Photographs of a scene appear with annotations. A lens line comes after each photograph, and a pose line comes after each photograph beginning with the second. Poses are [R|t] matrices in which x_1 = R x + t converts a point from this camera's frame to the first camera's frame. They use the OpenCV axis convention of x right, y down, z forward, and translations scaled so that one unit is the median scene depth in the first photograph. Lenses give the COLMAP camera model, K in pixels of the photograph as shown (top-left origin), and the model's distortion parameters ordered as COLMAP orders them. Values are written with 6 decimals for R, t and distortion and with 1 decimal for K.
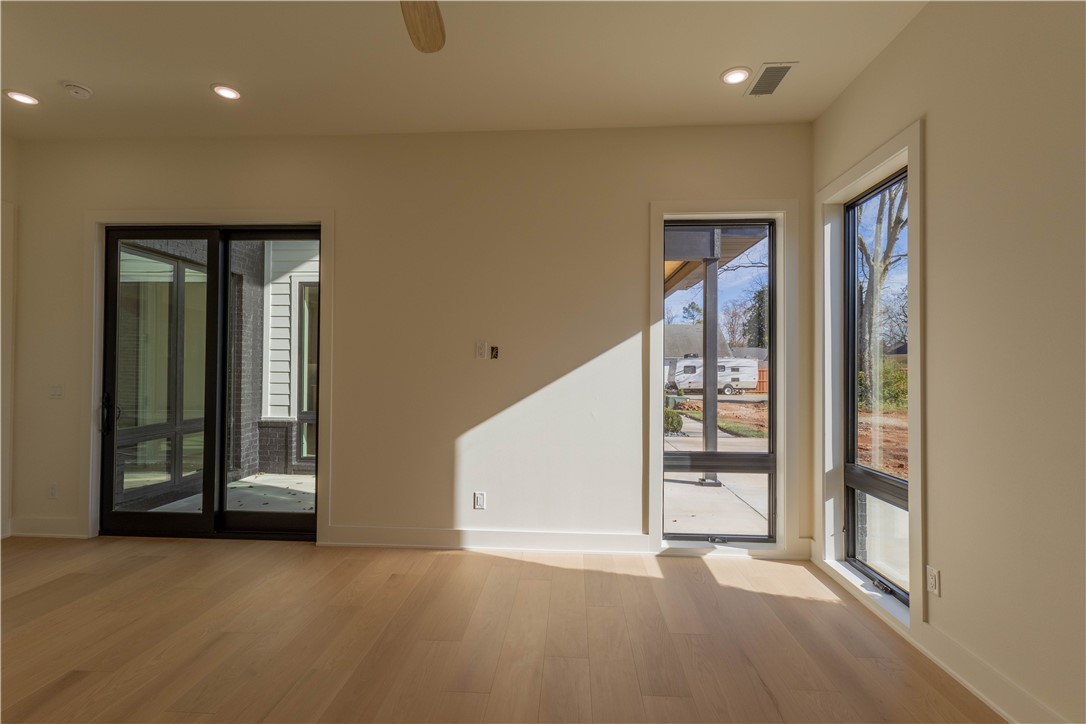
lens RADIAL K [[496.8, 0, 542.8], [0, 496.8, 363.2], [0, 0, 1]] dist [0.001971, 0.000653]
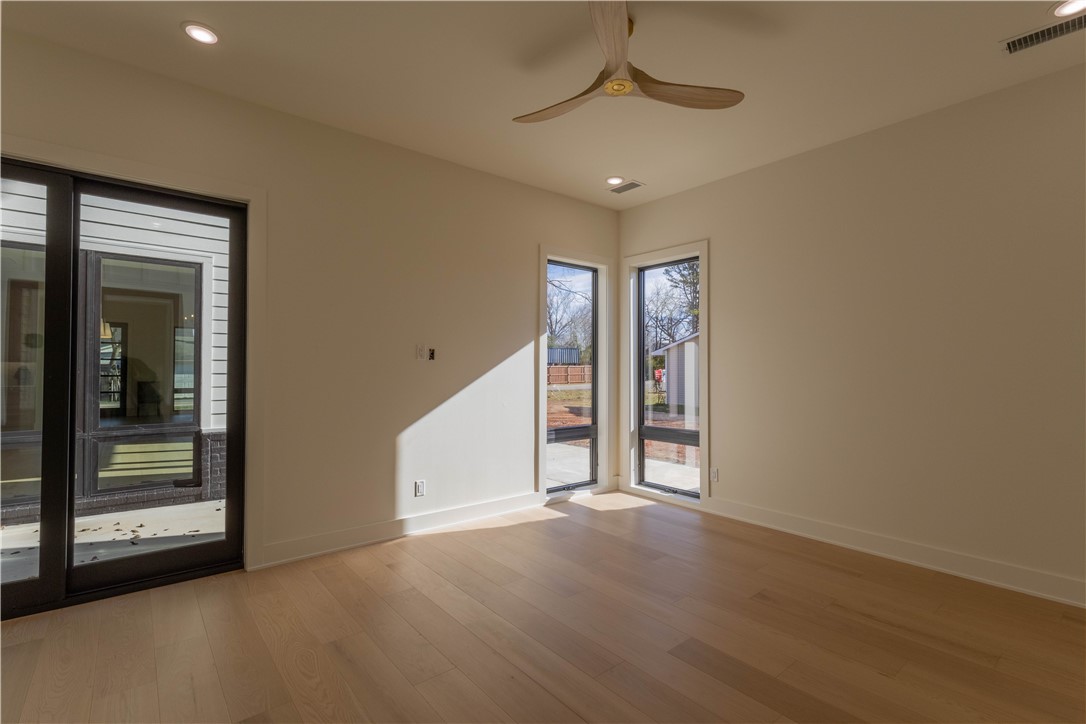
lens RADIAL K [[496.8, 0, 542.8], [0, 496.8, 363.2], [0, 0, 1]] dist [0.001971, 0.000653]
pose [[0.731341, 0.005116, 0.681993, -0.705140], [-0.005842, 0.999982, -0.001236, -0.001080], [-0.681987, -0.003080, 0.731358, 0.010107]]
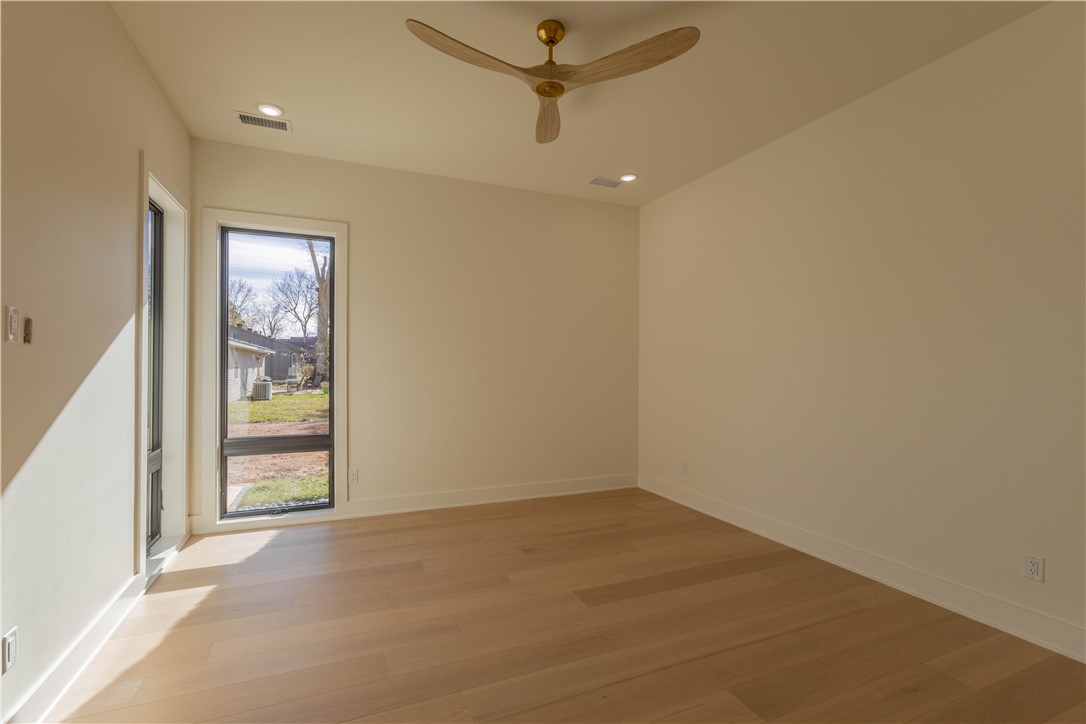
lens RADIAL K [[496.8, 0, 542.8], [0, 496.8, 363.2], [0, 0, 1]] dist [0.001971, 0.000653]
pose [[-0.449513, -0.004781, 0.893261, -0.789480], [-0.016014, 0.999868, -0.002707, 0.004359], [-0.893130, -0.015521, -0.449530, 0.794977]]
